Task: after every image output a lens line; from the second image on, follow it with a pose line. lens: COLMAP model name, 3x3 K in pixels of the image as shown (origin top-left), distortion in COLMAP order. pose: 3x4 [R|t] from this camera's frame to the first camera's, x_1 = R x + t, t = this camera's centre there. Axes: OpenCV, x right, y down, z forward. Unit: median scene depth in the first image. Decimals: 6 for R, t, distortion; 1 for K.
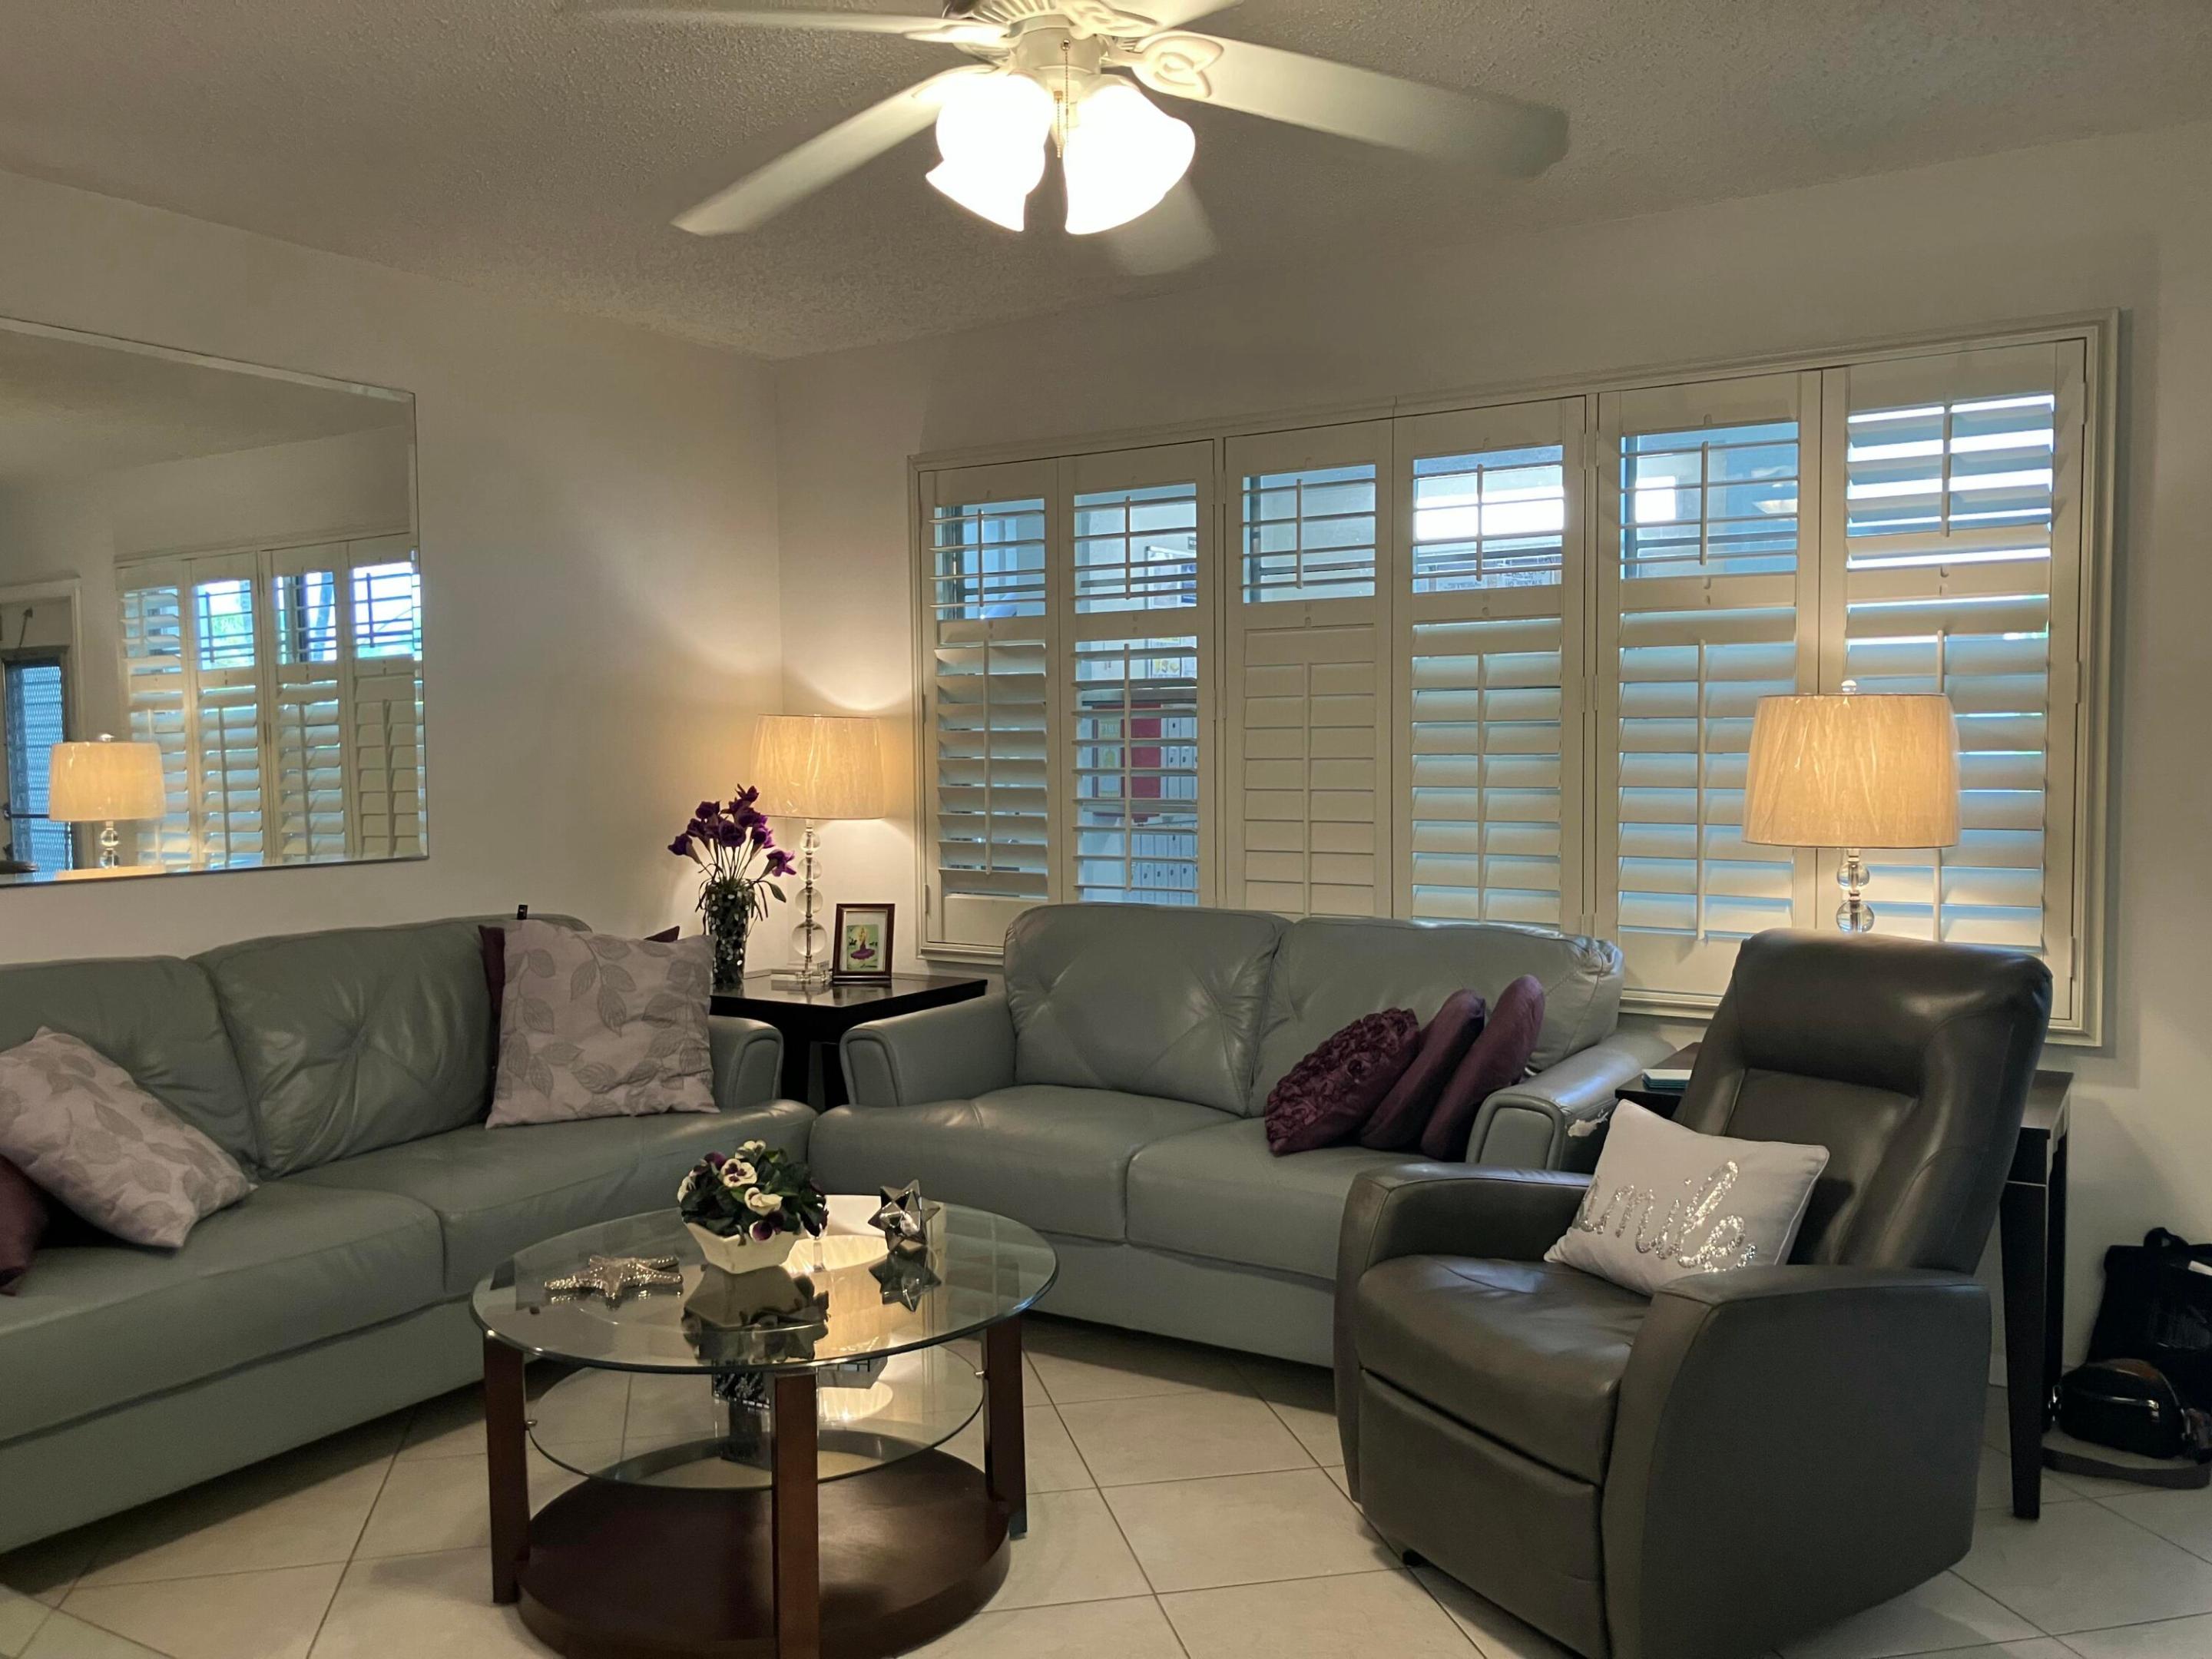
lens RADIAL K [[1808.4, 0, 1083.0], [0, 1808.4, 835.0], [0, 0, 1]] dist [0.074440, -0.178202]
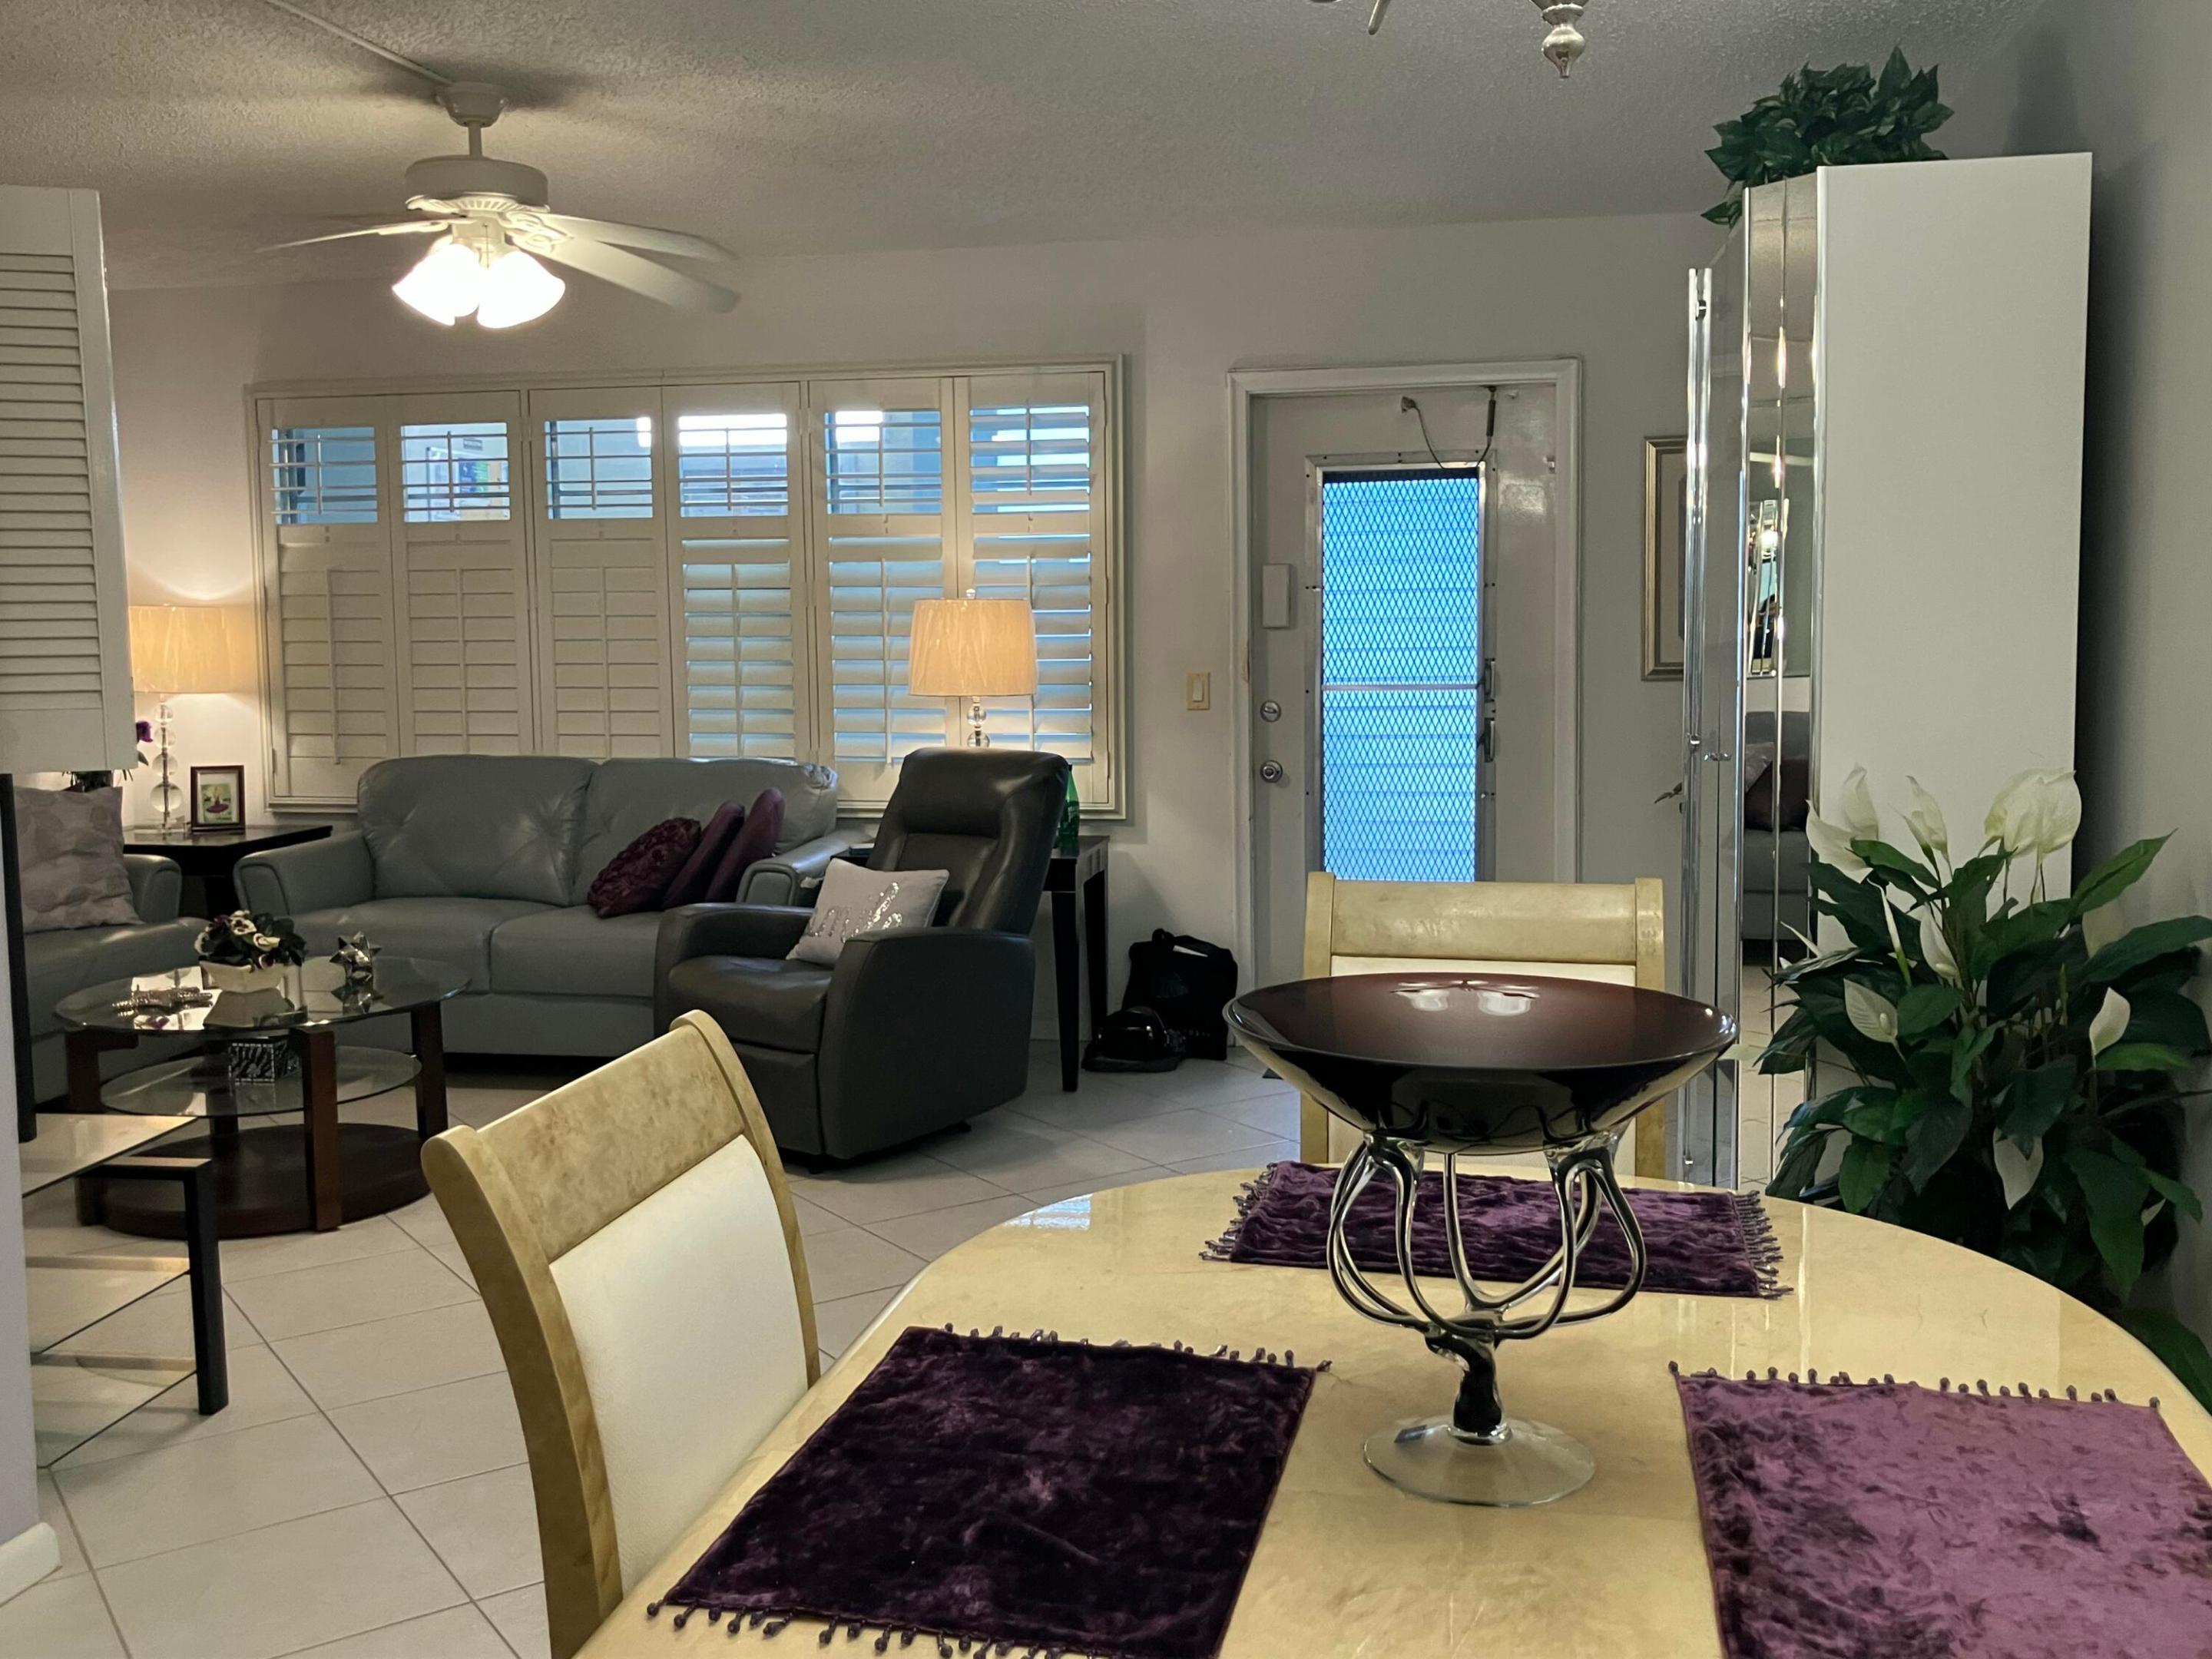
lens RADIAL K [[2036.2, 0, 1081.8], [0, 2036.2, 798.2], [0, 0, 1]] dist [0.113064, -0.334288]
pose [[0.925703, -0.035272, 0.376603, -0.131811], [0.021761, 0.998960, 0.040073, 0.022496], [-0.377625, -0.028900, 0.925507, -0.563355]]
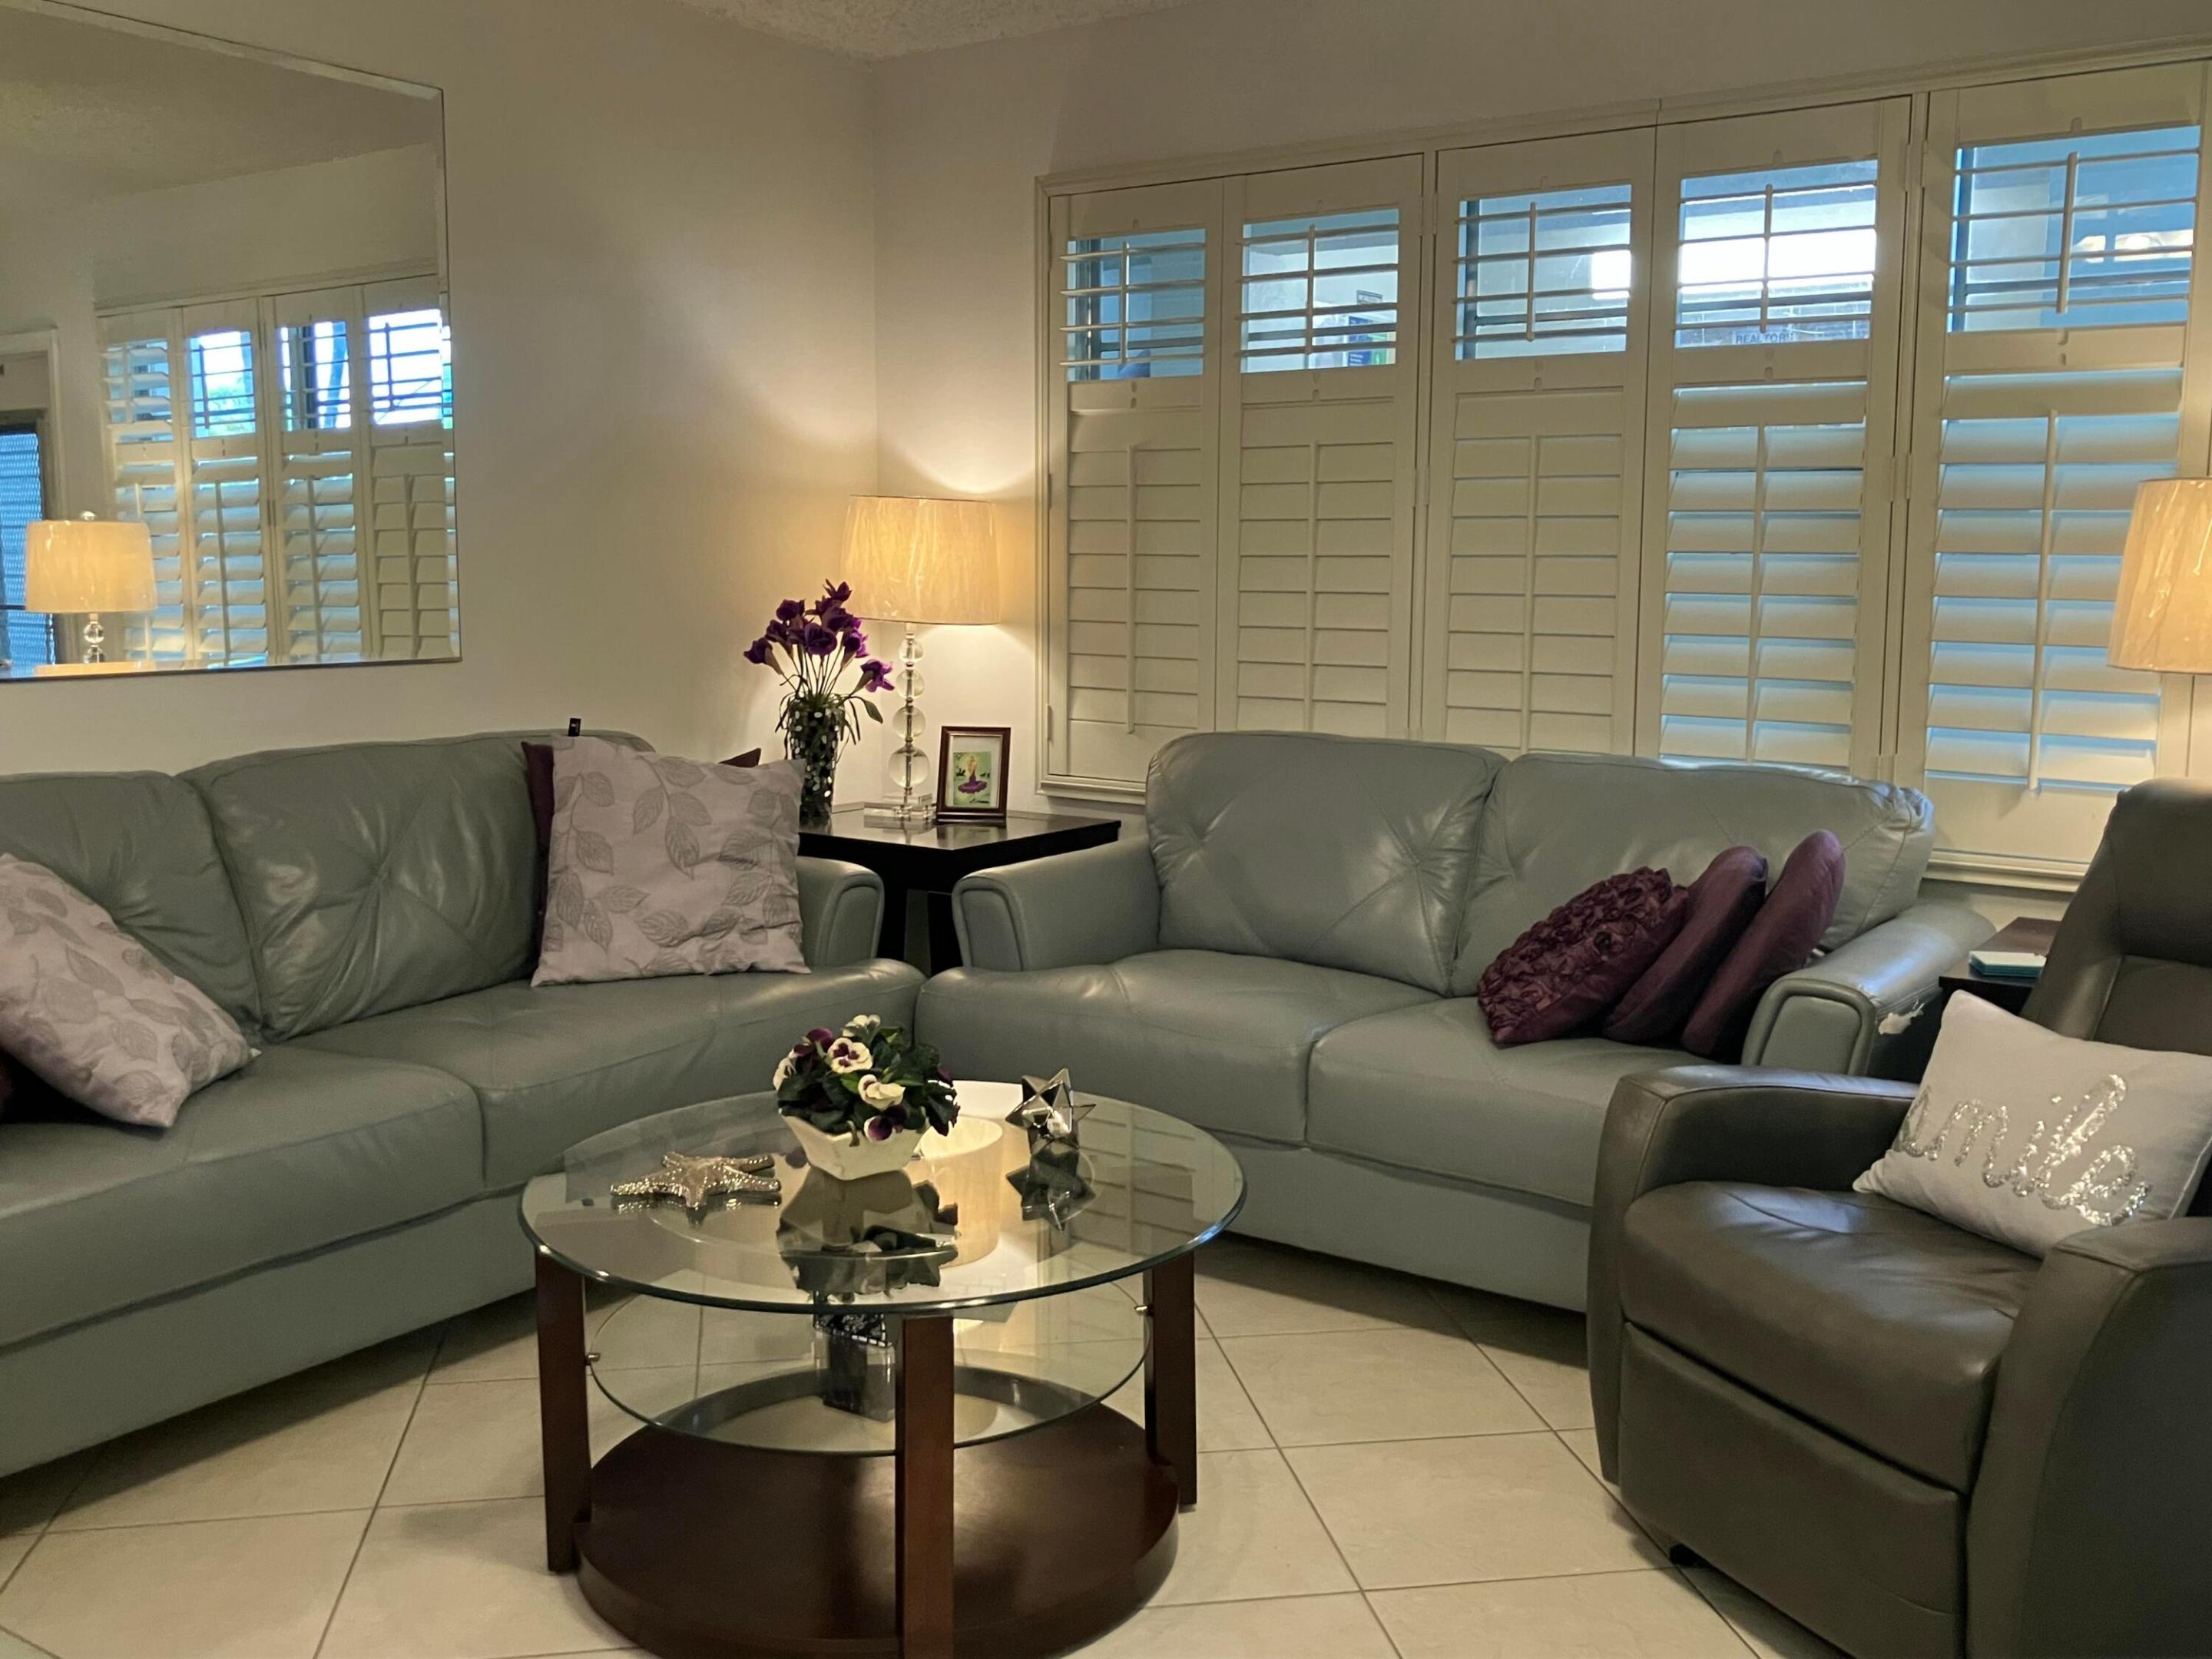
lens RADIAL K [[2036.2, 0, 1081.8], [0, 2036.2, 798.2], [0, 0, 1]] dist [0.113064, -0.334288]
pose [[0.998680, 0.021029, -0.046865, -0.034127], [-0.017737, 0.997418, 0.069585, 0.005834], [0.048207, -0.068662, 0.996475, 0.082231]]
